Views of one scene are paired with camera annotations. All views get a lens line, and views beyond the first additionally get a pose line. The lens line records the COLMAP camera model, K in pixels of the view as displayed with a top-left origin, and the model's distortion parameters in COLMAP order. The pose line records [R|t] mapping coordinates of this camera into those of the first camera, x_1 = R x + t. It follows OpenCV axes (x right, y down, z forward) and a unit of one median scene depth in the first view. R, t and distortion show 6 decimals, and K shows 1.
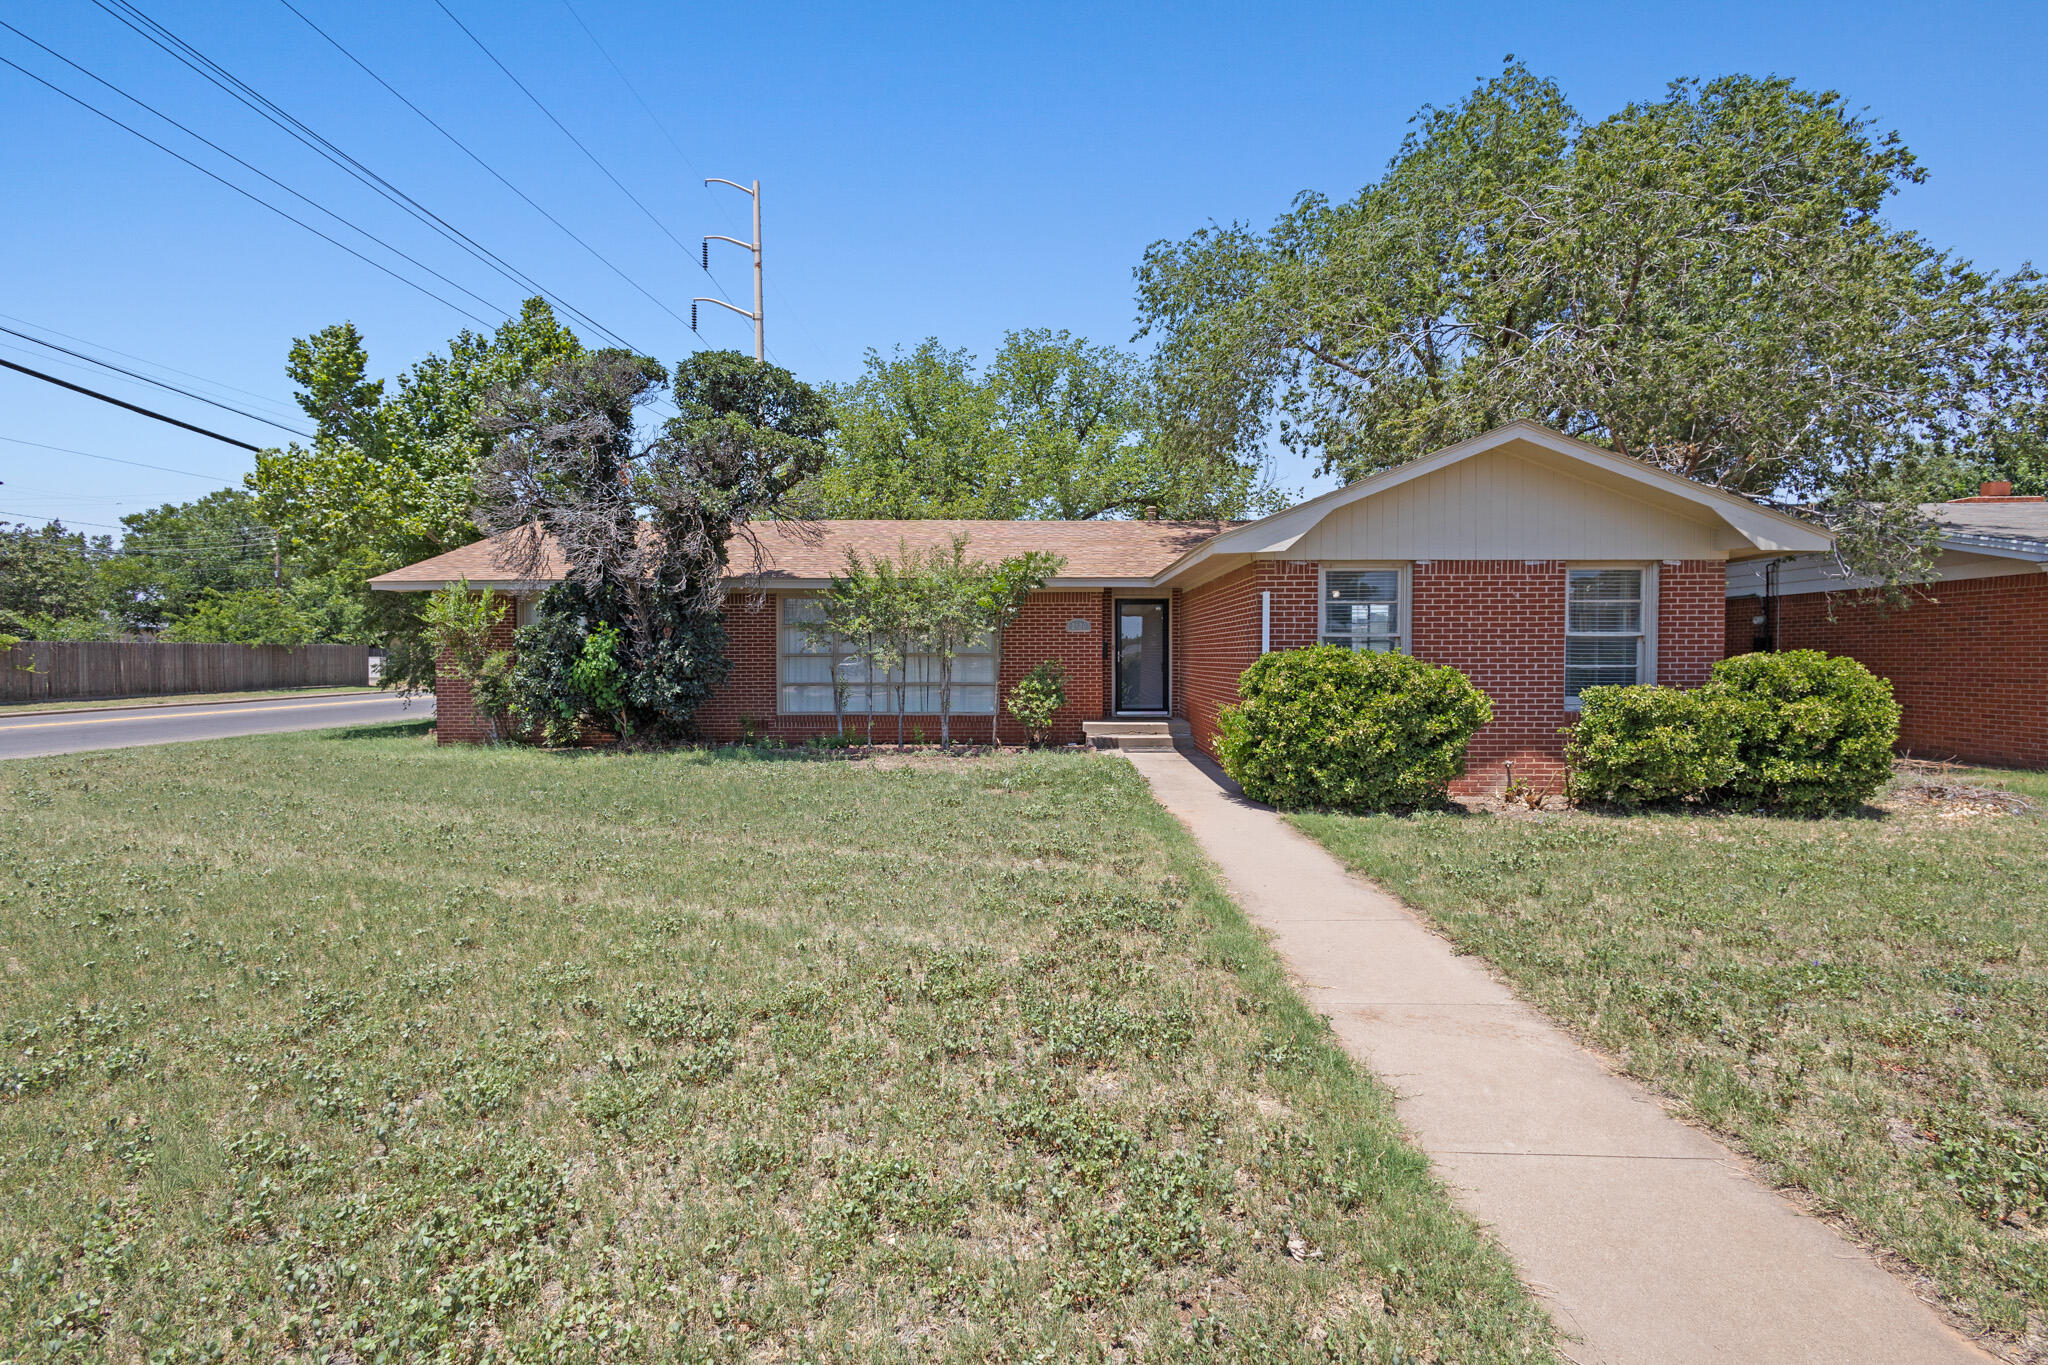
lens RADIAL K [[956.4, 0, 1022.7], [0, 956.4, 678.1], [0, 0, 1]] dist [-0.000343, -0.000412]
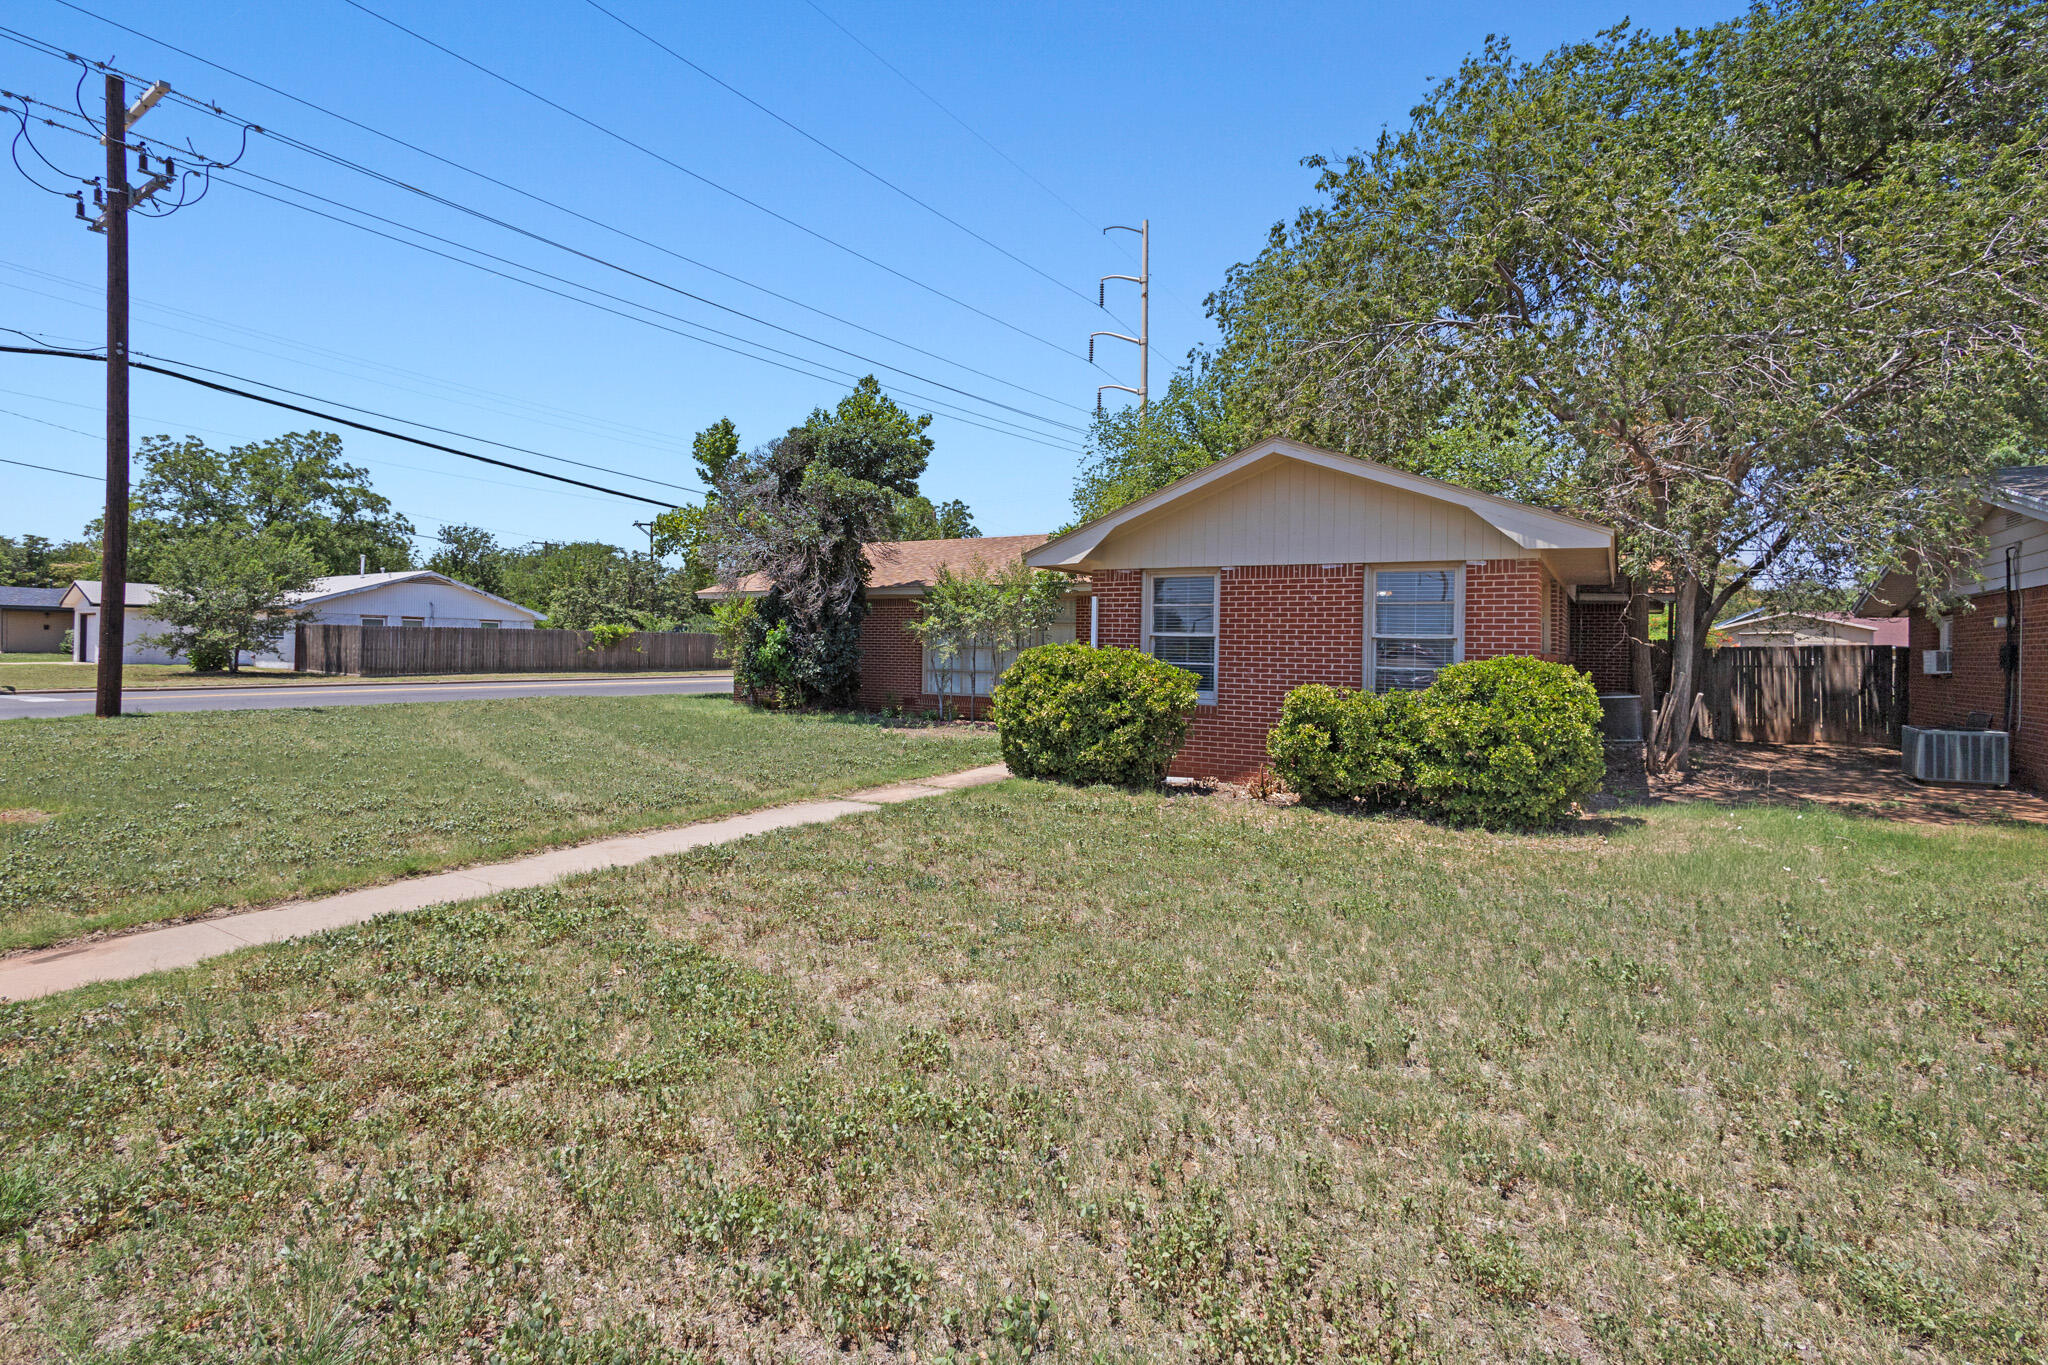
lens RADIAL K [[988.2, 0, 1025.9], [0, 988.2, 628.0], [0, 0, 1]] dist [0.000015, -0.000133]
pose [[0.854602, 0.006731, -0.519241, 0.613697], [-0.032564, 0.998643, -0.040651, -0.000150], [0.518262, 0.051648, 0.853661, -0.058617]]
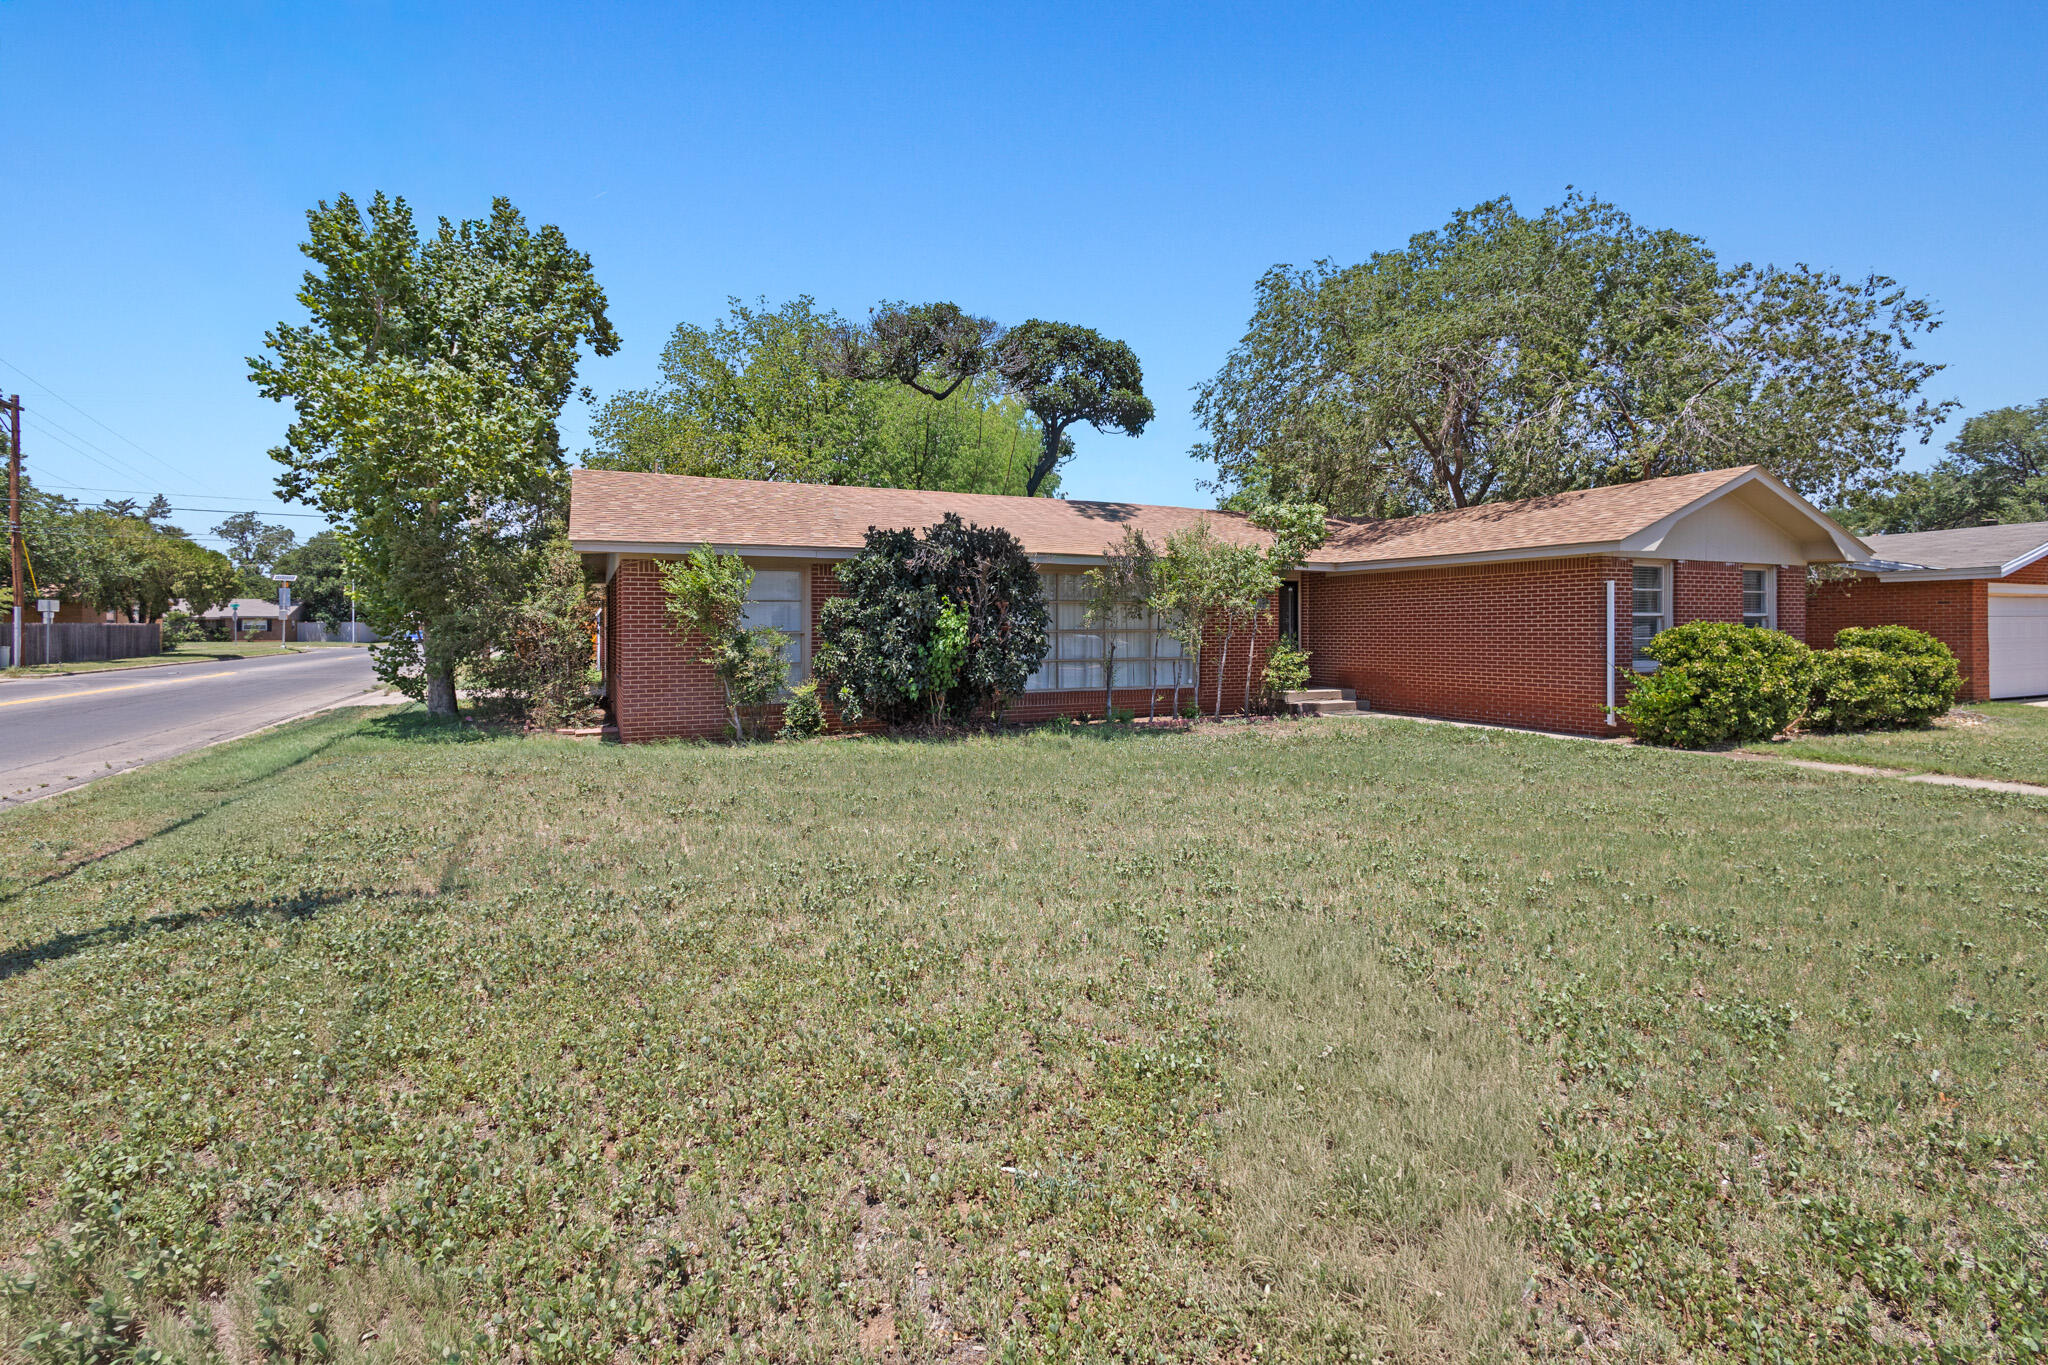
lens RADIAL K [[988.2, 0, 1025.9], [0, 988.2, 628.0], [0, 0, 1]] dist [0.000015, -0.000133]
pose [[0.901665, -0.000737, 0.432435, -0.790646], [0.012971, 0.999595, -0.025342, -0.002022], [-0.432241, 0.028459, 0.901309, 0.101715]]
